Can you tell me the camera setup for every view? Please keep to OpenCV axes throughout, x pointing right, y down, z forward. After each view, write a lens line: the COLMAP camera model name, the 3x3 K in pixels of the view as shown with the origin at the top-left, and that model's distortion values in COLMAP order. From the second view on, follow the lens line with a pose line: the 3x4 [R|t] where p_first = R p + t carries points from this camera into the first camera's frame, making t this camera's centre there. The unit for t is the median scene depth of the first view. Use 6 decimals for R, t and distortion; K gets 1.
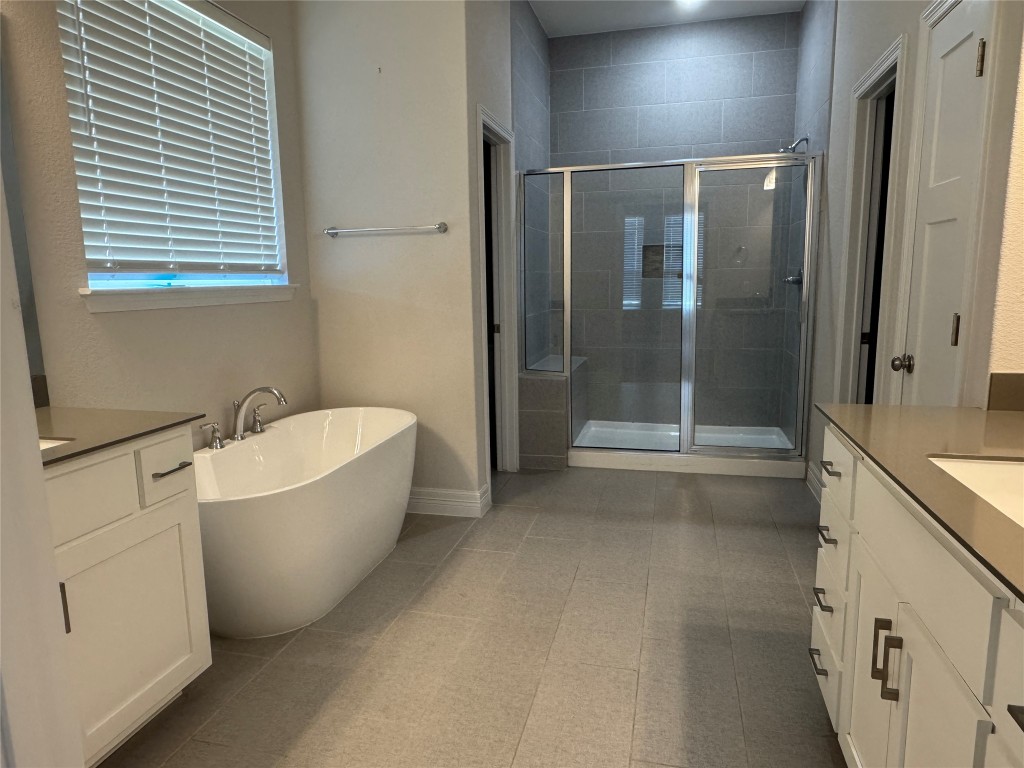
lens RADIAL K [[658.0, 0, 509.4], [0, 658.0, 384.8], [0, 0, 1]] dist [0.002069, -0.001587]
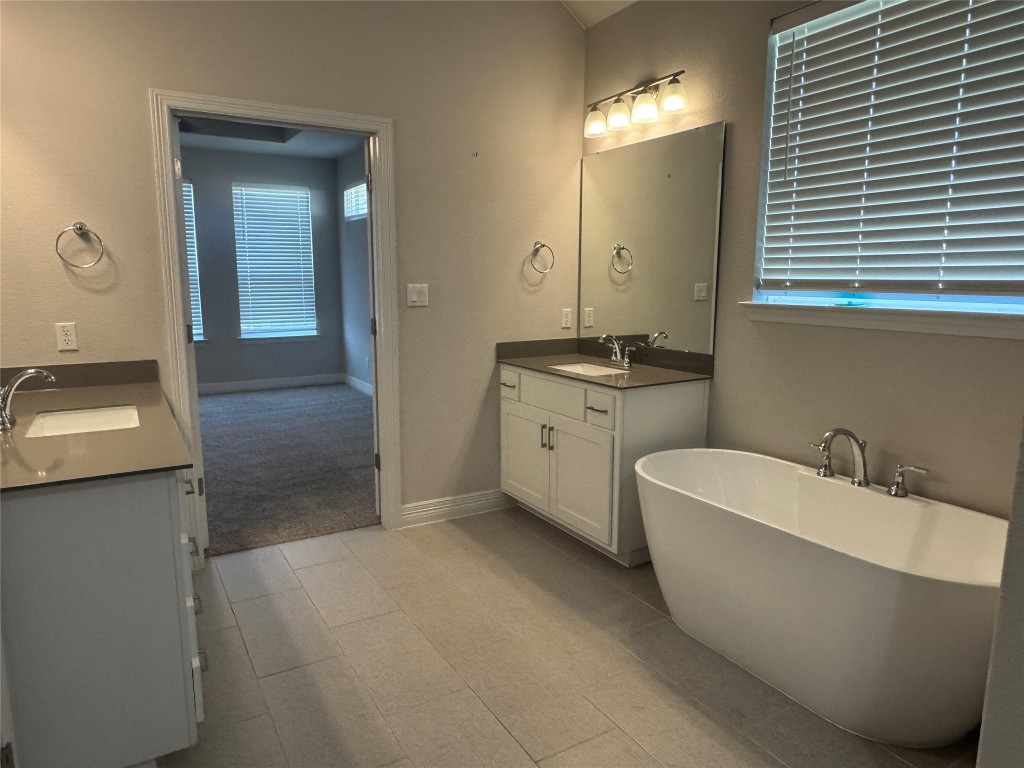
lens RADIAL K [[658.0, 0, 508.2], [0, 658.0, 387.9], [0, 0, 1]] dist [0.002069, -0.001587]
pose [[-0.711125, 0.130235, -0.690898, 0.451129], [-0.105463, 0.951815, 0.287969, -0.215627], [0.695110, 0.277646, -0.663125, 1.099530]]
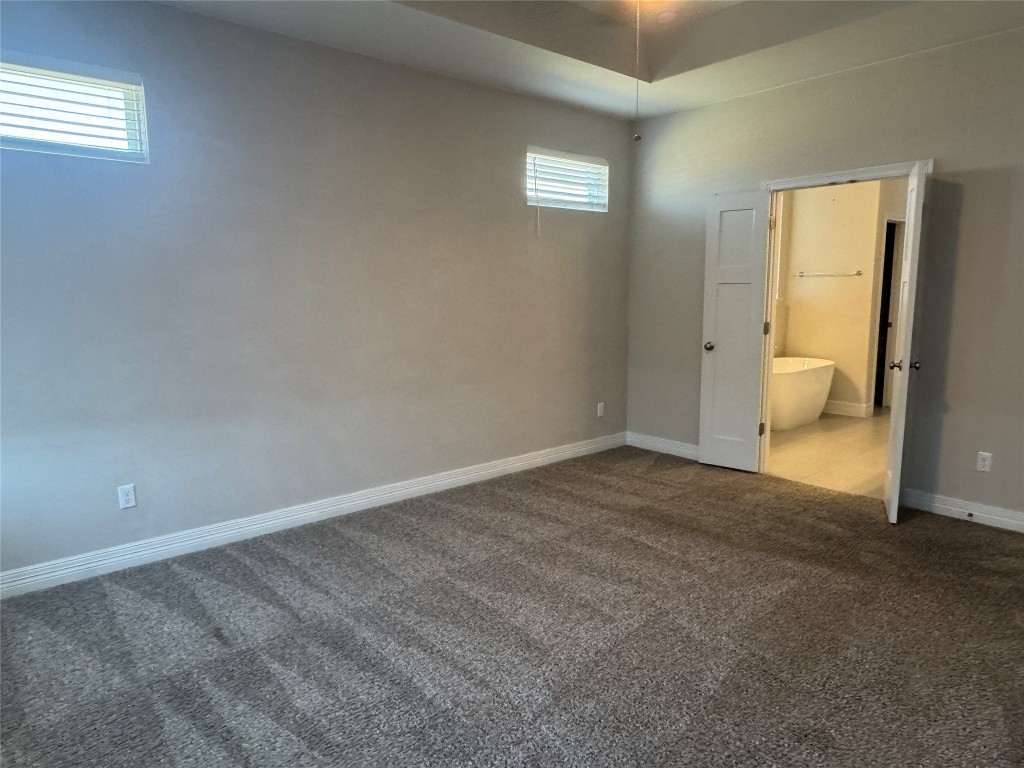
lens RADIAL K [[658.0, 0, 508.9], [0, 658.0, 387.2], [0, 0, 1]] dist [0.002069, -0.001587]
pose [[0.820238, 0.095269, -0.564032, 0.207206], [-0.096713, 0.994935, 0.027408, 0.176604], [0.563787, 0.032068, 0.825298, -1.382595]]
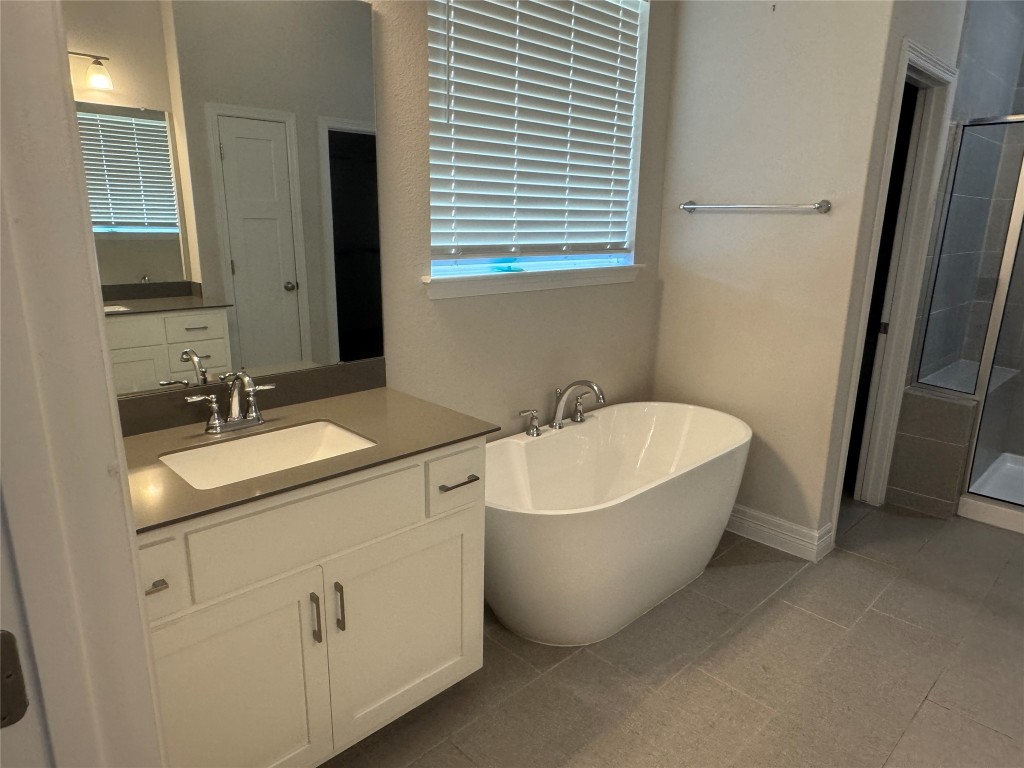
lens RADIAL K [[658.0, 0, 515.9], [0, 658.0, 388.7], [0, 0, 1]] dist [0.002069, -0.001587]
pose [[0.850840, 0.164021, -0.499169, 0.015315], [-0.116524, 0.985274, 0.125132, -0.081055], [0.512342, -0.048302, 0.857422, 0.118791]]
